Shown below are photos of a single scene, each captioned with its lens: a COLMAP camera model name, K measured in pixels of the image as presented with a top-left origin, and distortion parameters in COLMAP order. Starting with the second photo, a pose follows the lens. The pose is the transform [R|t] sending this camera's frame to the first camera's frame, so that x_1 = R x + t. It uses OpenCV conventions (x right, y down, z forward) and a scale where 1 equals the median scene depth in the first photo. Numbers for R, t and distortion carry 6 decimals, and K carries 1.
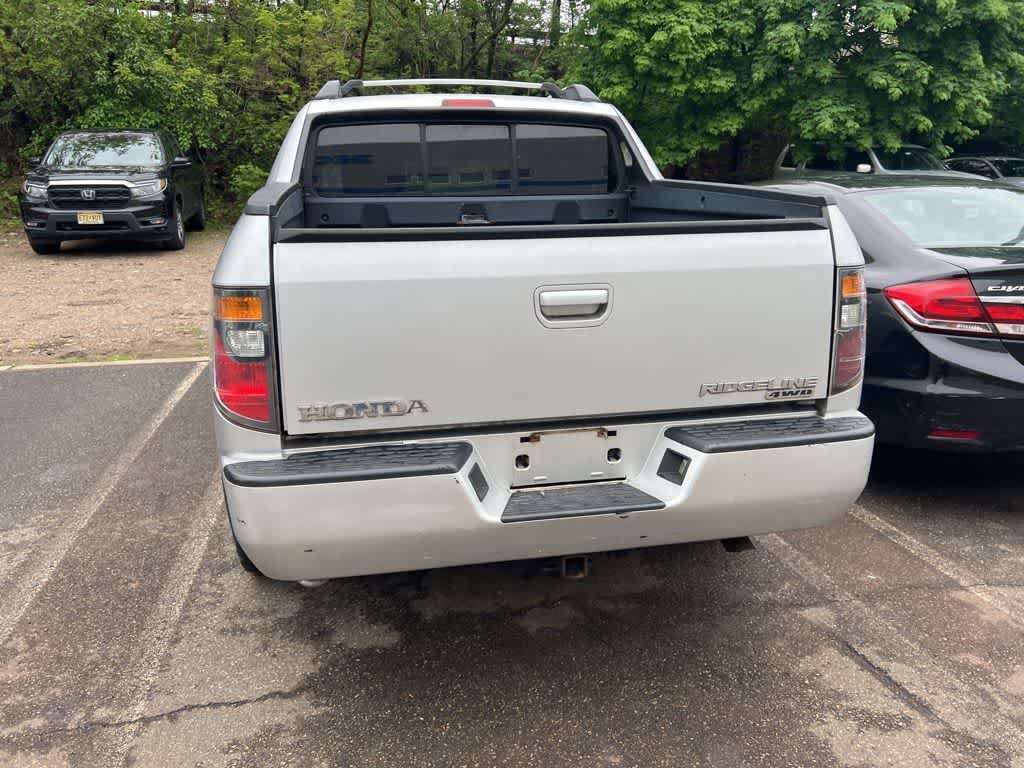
lens RADIAL K [[769.1, 0, 504.3], [0, 769.1, 376.2], [0, 0, 1]] dist [0.050818, -0.053494]
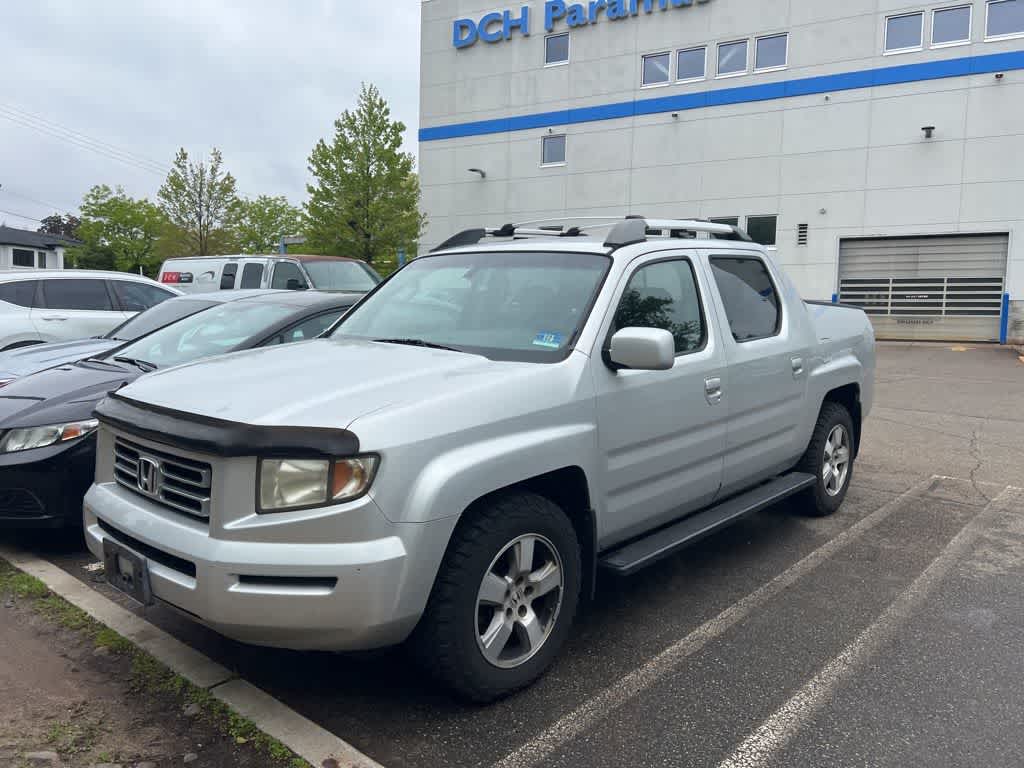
lens RADIAL K [[768.4, 0, 521.6], [0, 768.4, 383.7], [0, 0, 1]] dist [0.049112, -0.047114]
pose [[-0.605745, -0.096366, 0.789801, -1.382891], [0.183617, 0.948914, 0.256607, -0.677558], [-0.774182, 0.300460, -0.557105, 2.690886]]
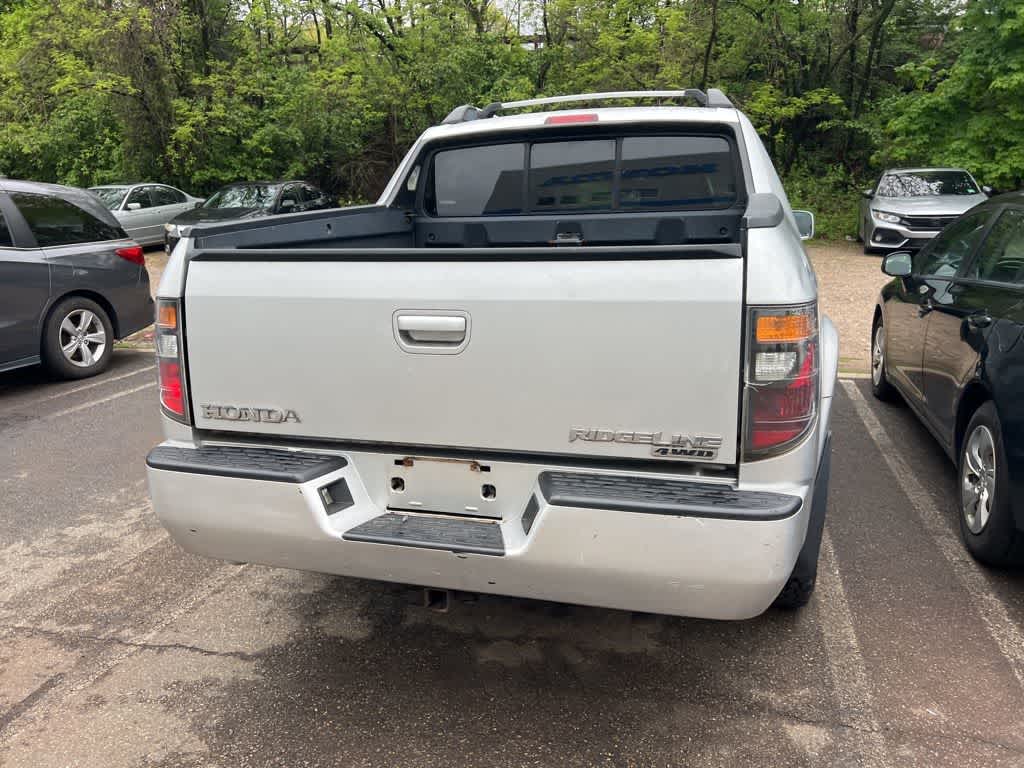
lens RADIAL K [[769.1, 0, 504.6], [0, 769.1, 389.0], [0, 0, 1]] dist [0.050818, -0.053494]
pose [[0.883415, 0.096939, -0.458455, 0.441033], [-0.096994, 0.995008, 0.023491, -0.036103], [0.458444, 0.023715, 0.888407, 0.126574]]
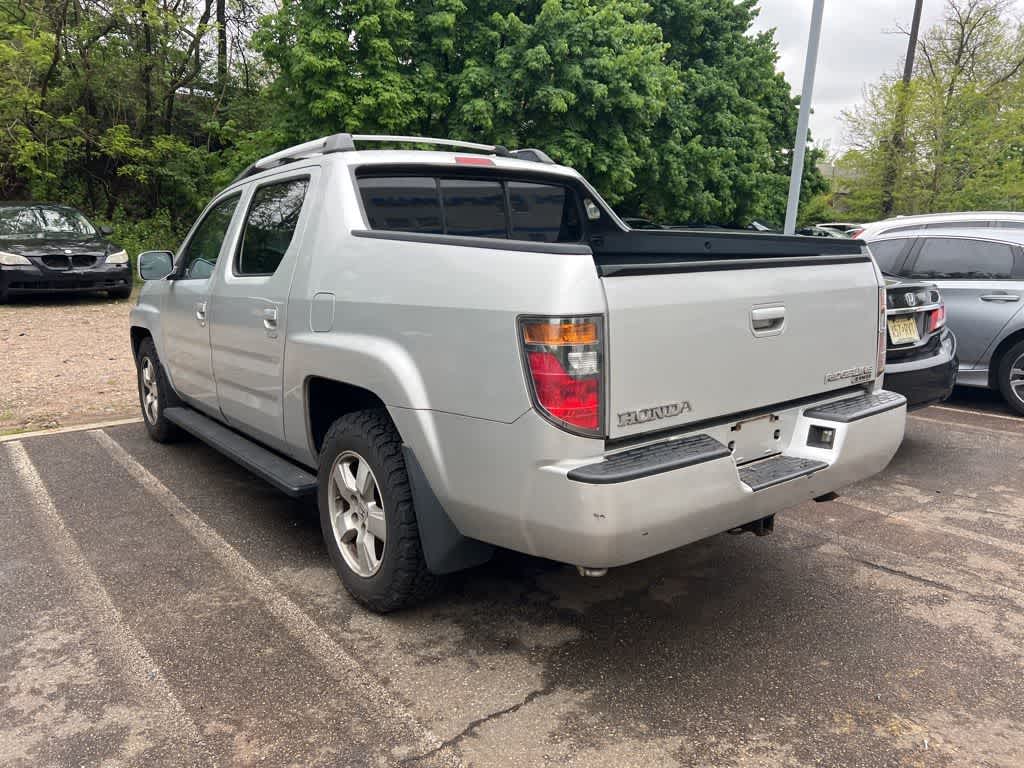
lens RADIAL K [[769.1, 0, 504.3], [0, 769.1, 376.7], [0, 0, 1]] dist [0.050818, -0.053494]
pose [[0.899604, -0.075835, 0.430072, -0.626761], [0.104668, 0.993545, -0.043747, 0.010636], [-0.423978, 0.084370, 0.901734, 0.005847]]
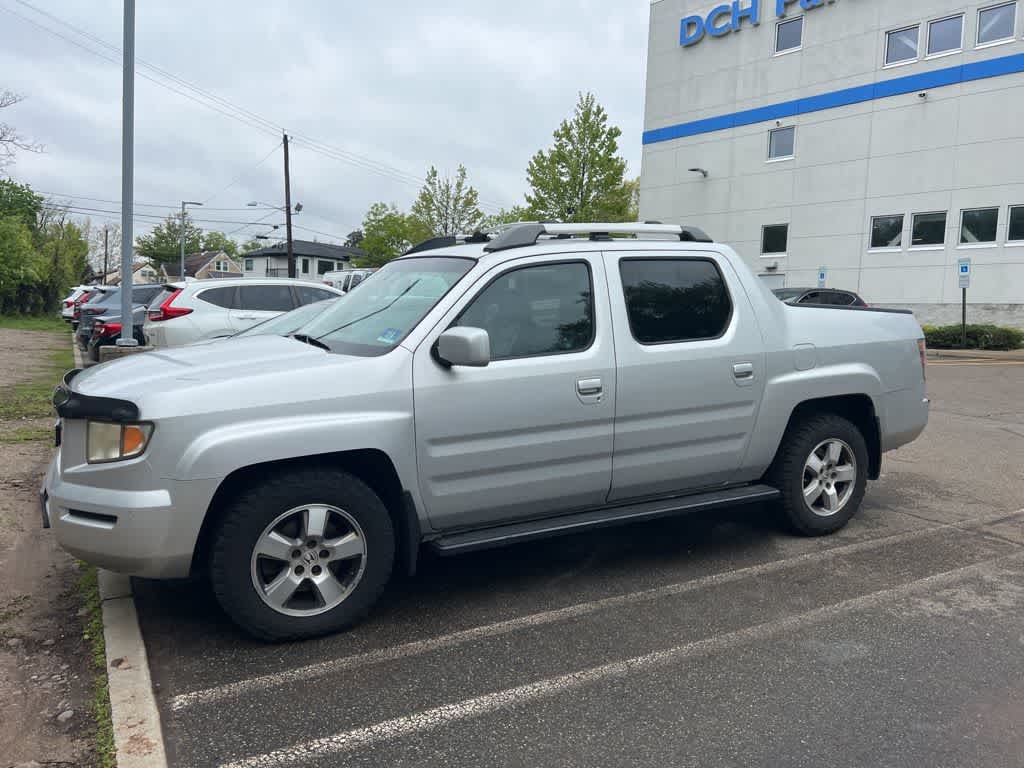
lens RADIAL K [[769.1, 0, 508.2], [0, 769.1, 392.7], [0, 0, 1]] dist [0.050818, -0.053494]
pose [[-0.292251, -0.120663, 0.948699, -1.787770], [0.222760, 0.956133, 0.190231, -0.544469], [-0.930036, 0.266928, -0.252552, 2.150523]]
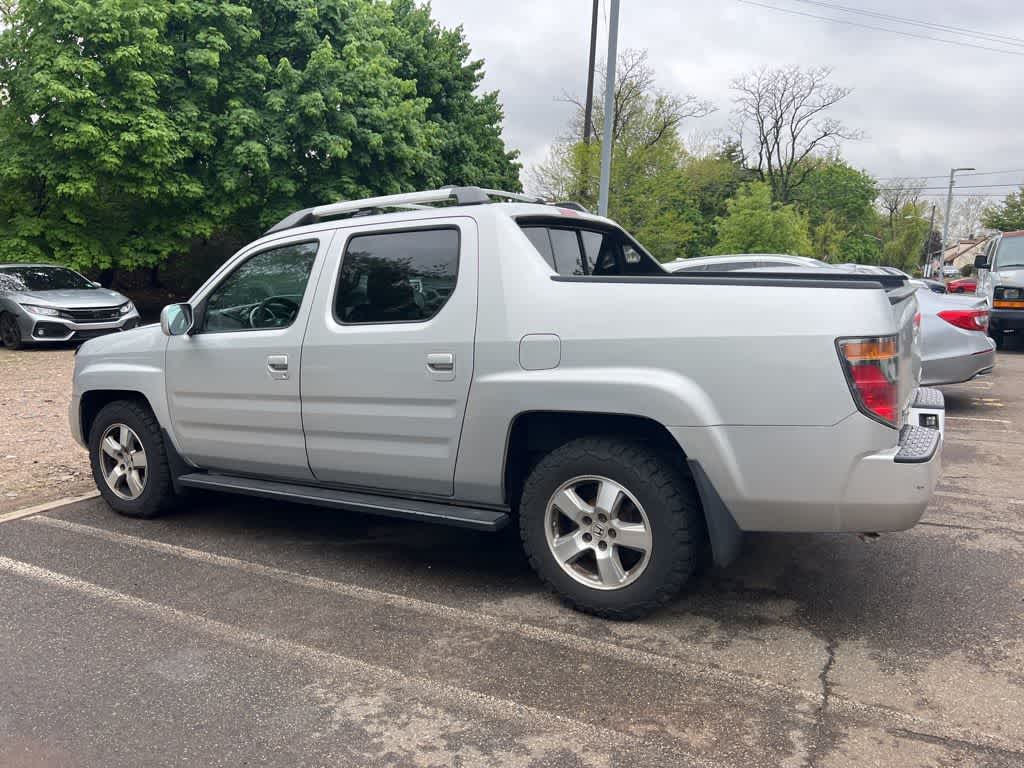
lens RADIAL K [[769.1, 0, 505.4], [0, 769.1, 378.7], [0, 0, 1]] dist [0.050818, -0.053494]
pose [[0.662859, -0.109139, 0.740747, -1.303868], [0.200239, 0.979124, -0.034924, -0.085138], [-0.721472, 0.171476, 0.670875, 0.354746]]
